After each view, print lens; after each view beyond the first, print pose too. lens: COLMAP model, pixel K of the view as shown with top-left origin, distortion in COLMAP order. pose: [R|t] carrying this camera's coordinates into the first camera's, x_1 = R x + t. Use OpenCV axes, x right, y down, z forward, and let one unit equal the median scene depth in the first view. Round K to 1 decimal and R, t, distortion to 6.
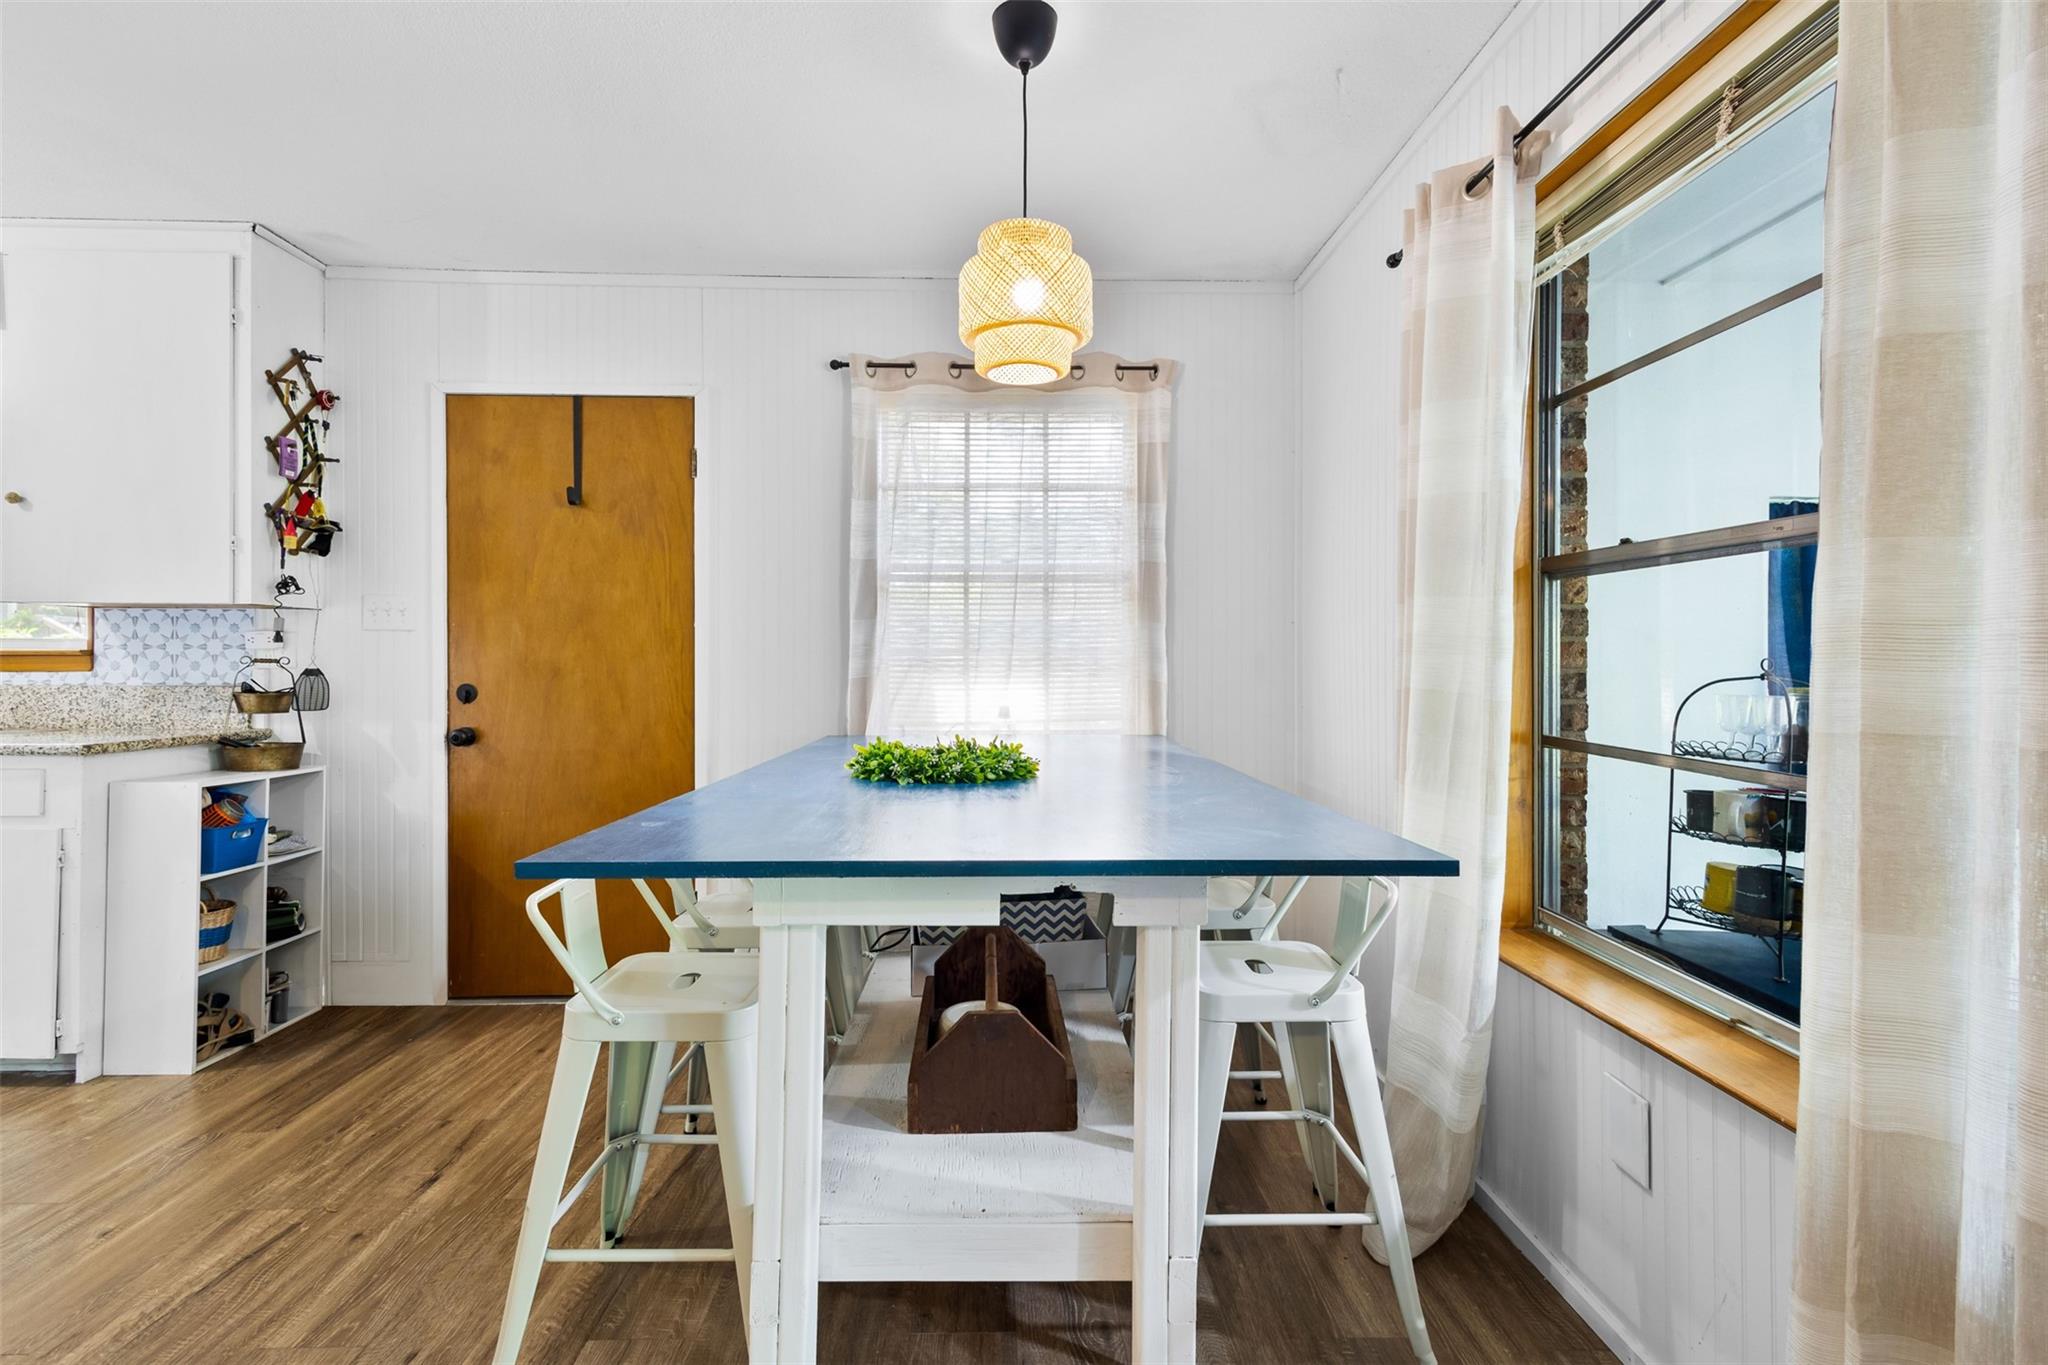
lens RADIAL K [[938.5, 0, 1030.0], [0, 938.5, 660.8], [0, 0, 1]] dist [0.003323, -0.005726]
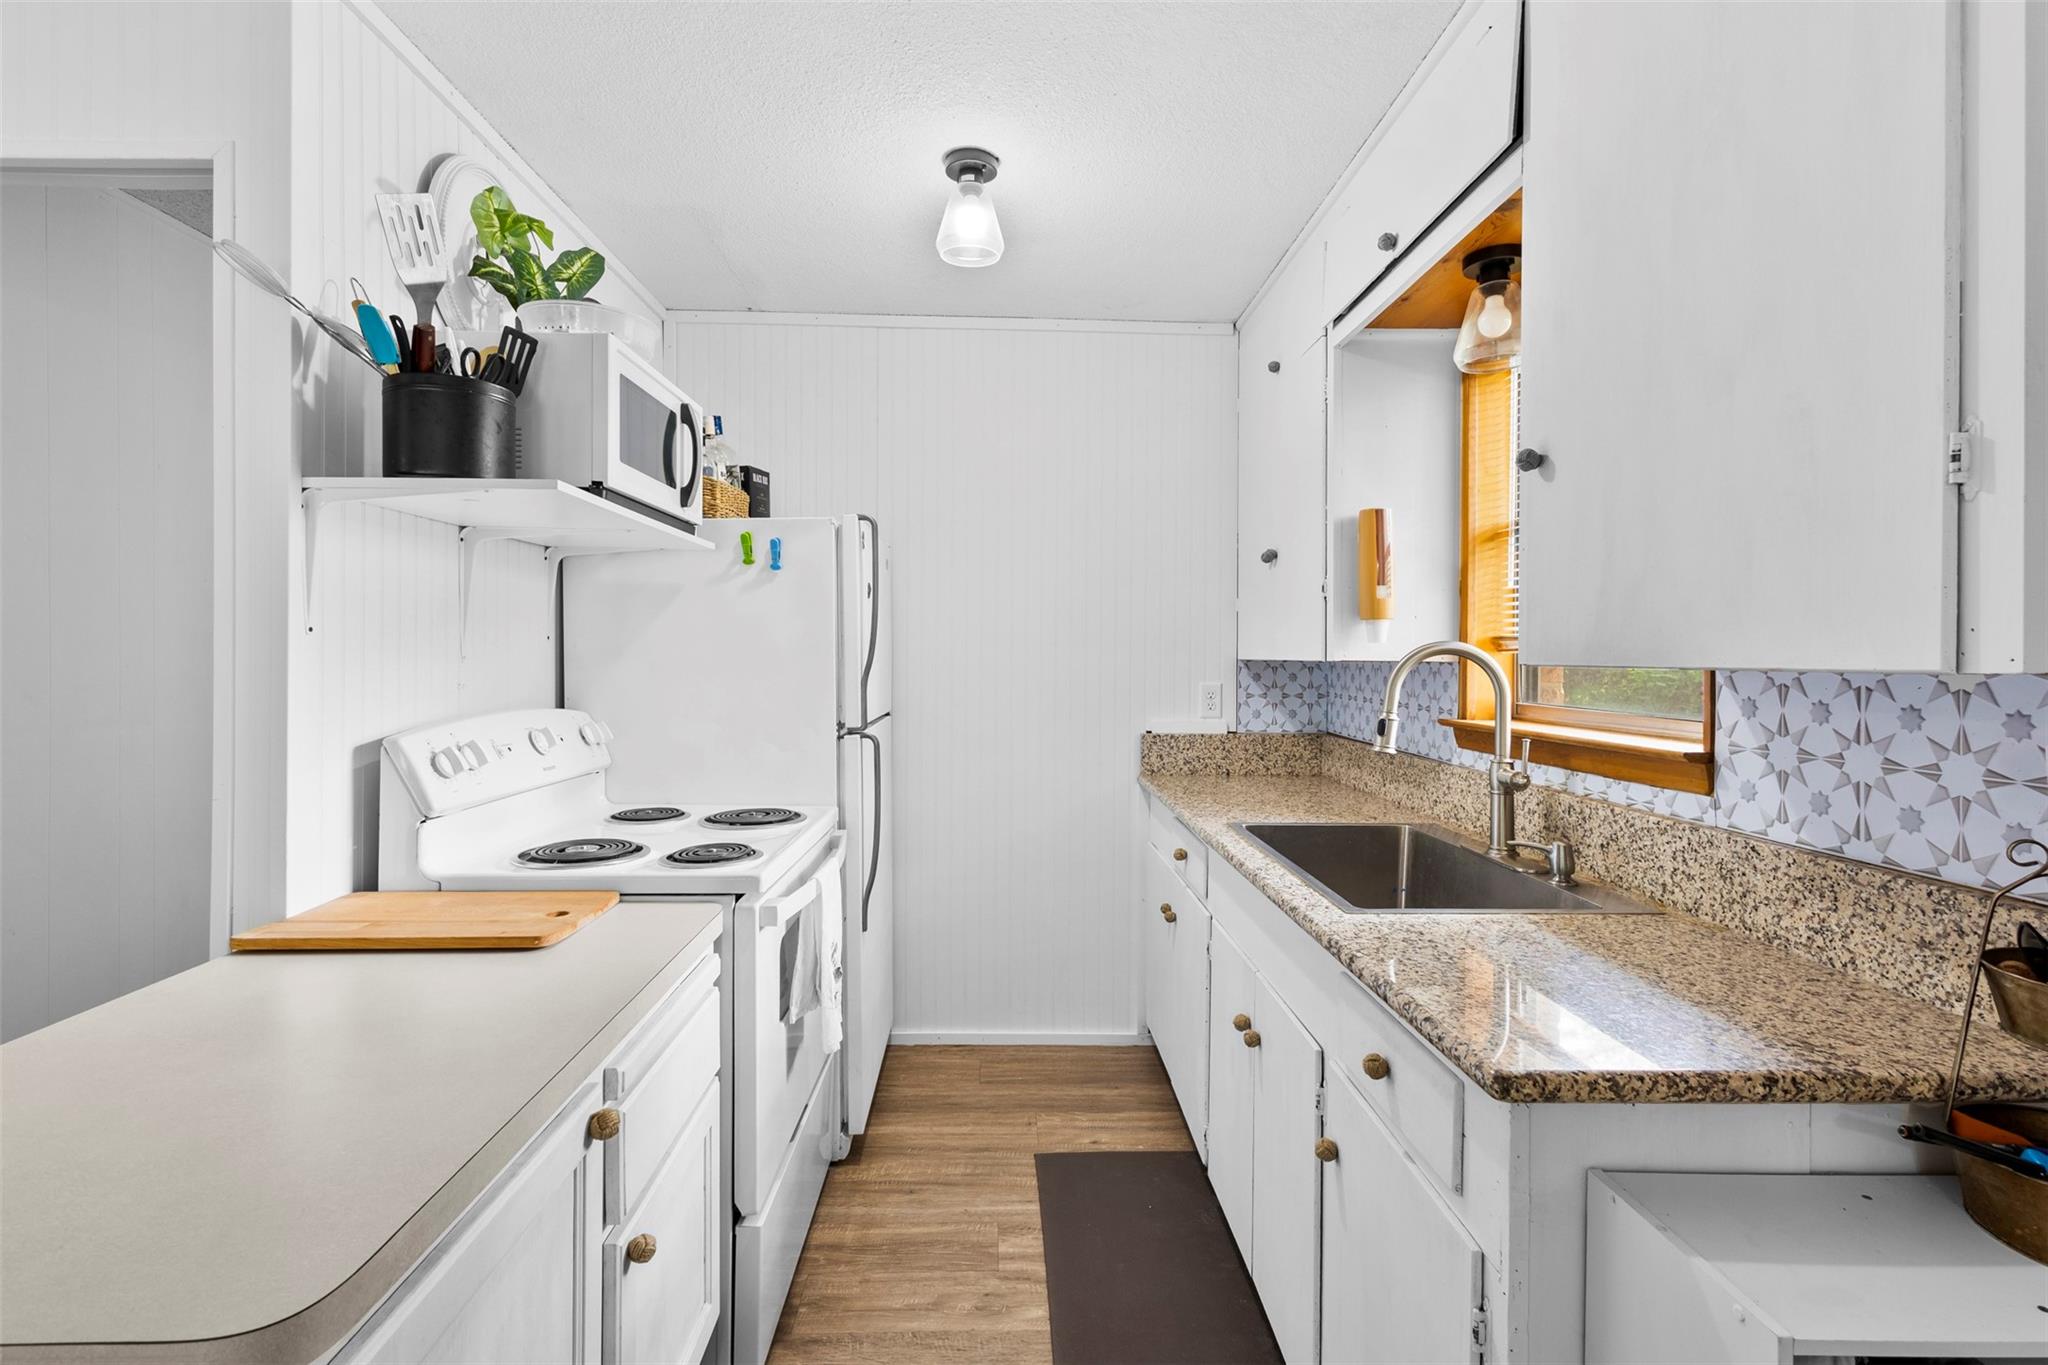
lens RADIAL K [[953.5, 0, 1024.3], [0, 953.5, 661.1], [0, 0, 1]] dist [0.007042, 0.000306]
pose [[-0.027414, 0.001371, -0.999623, -0.500667], [-0.001102, 0.999998, 0.001402, -0.058497], [0.999624, 0.001140, -0.027412, 0.660094]]
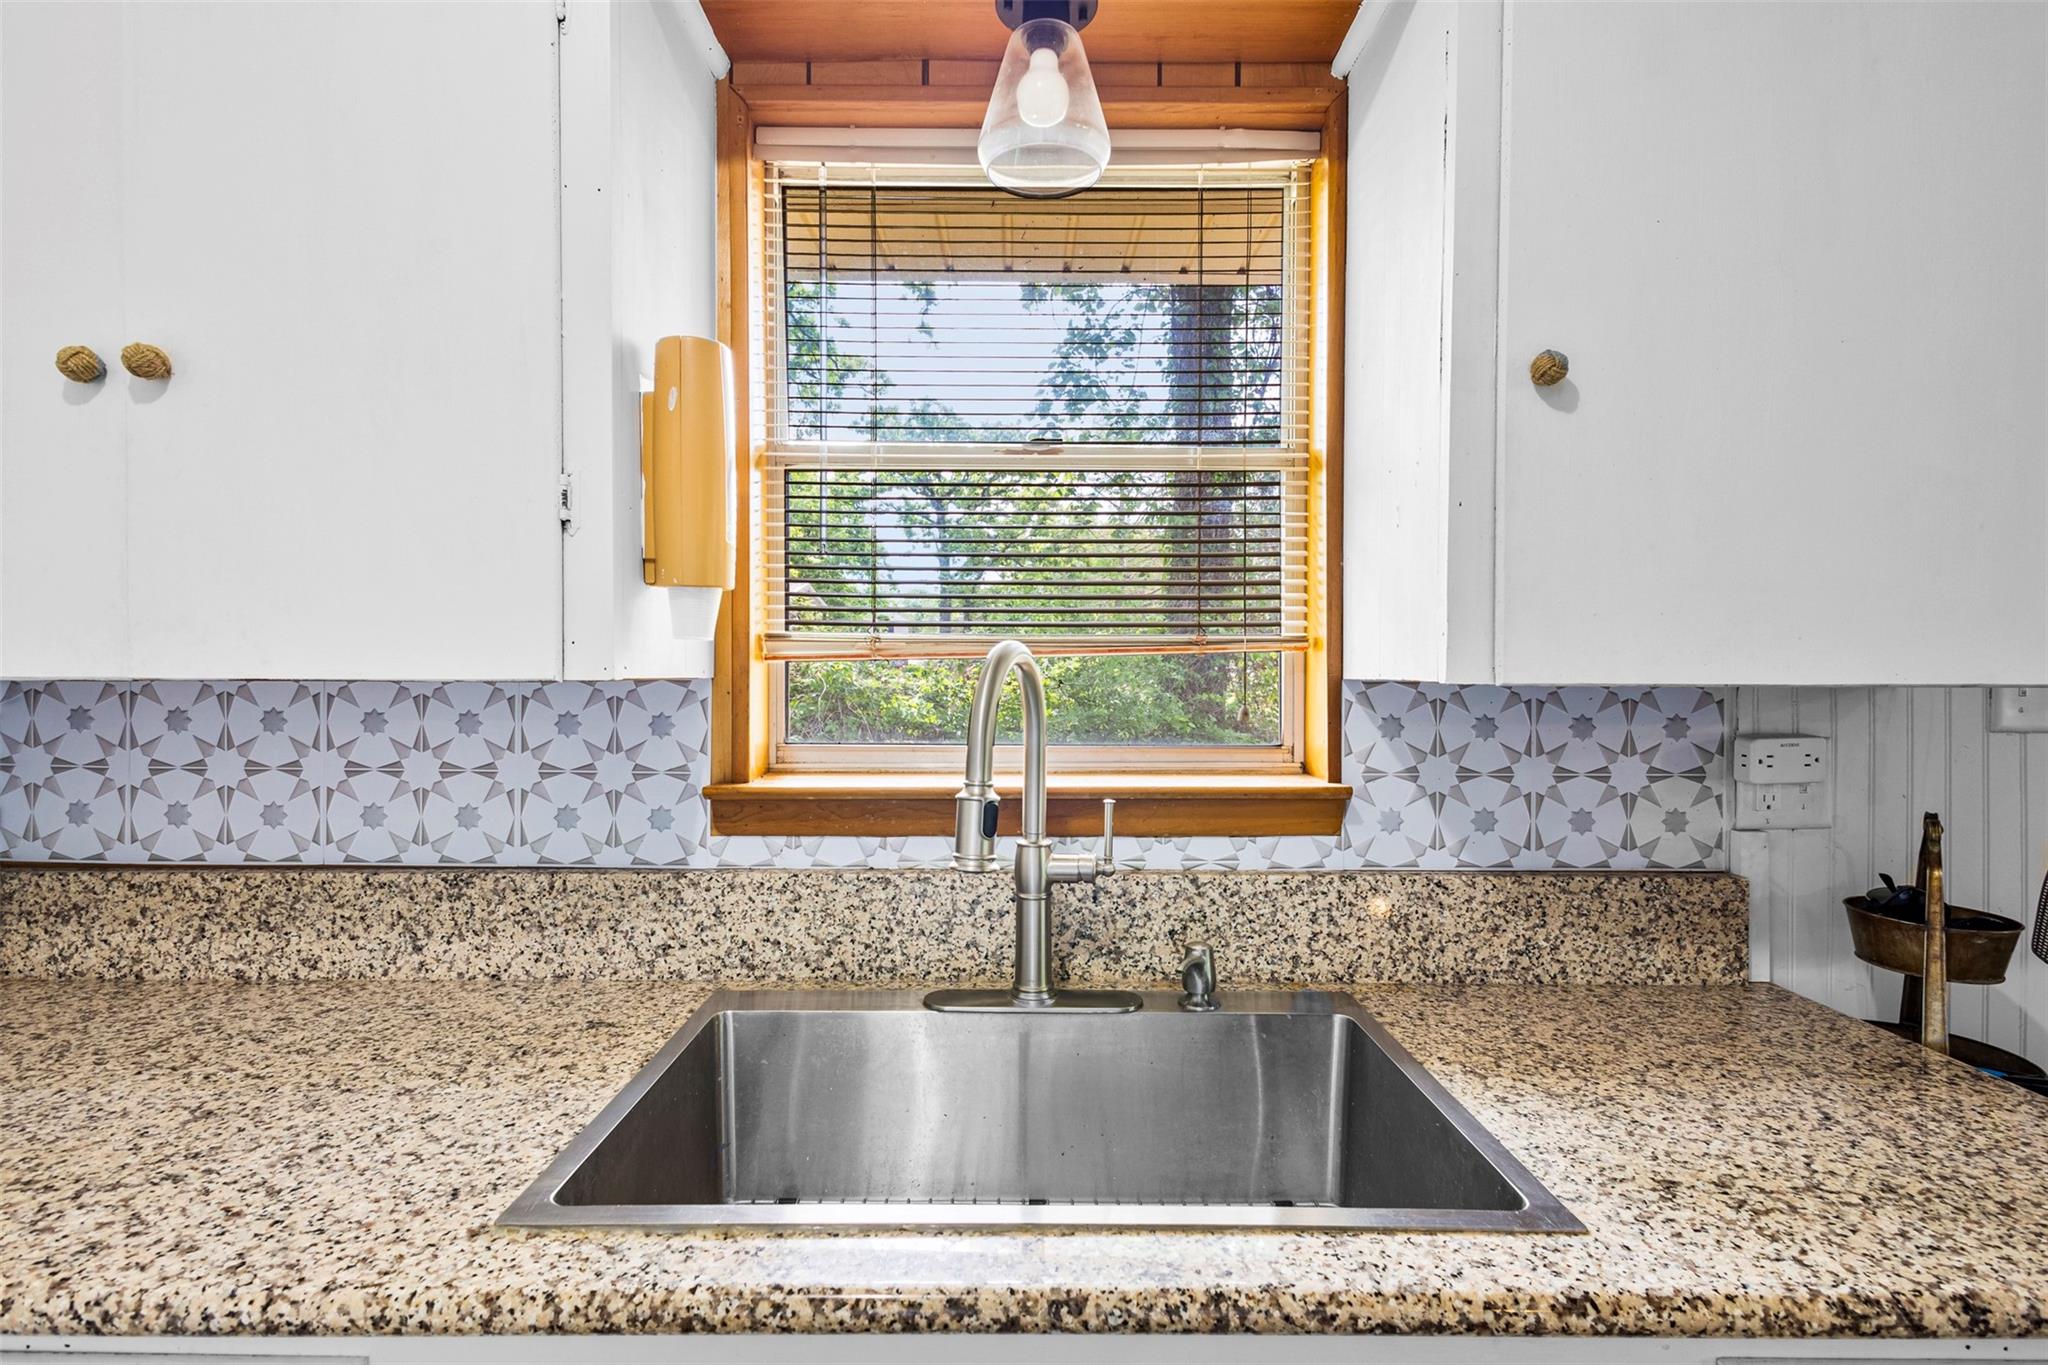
lens RADIAL K [[917.5, 0, 1020.3], [0, 917.5, 676.2], [0, 0, 1]] dist [0.011692, 0.000265]
pose [[0.998784, 0.000201, -0.049305, -1.118545], [0.000433, 0.999917, 0.012842, -0.062823], [0.049304, -0.012847, 0.998701, 0.595157]]
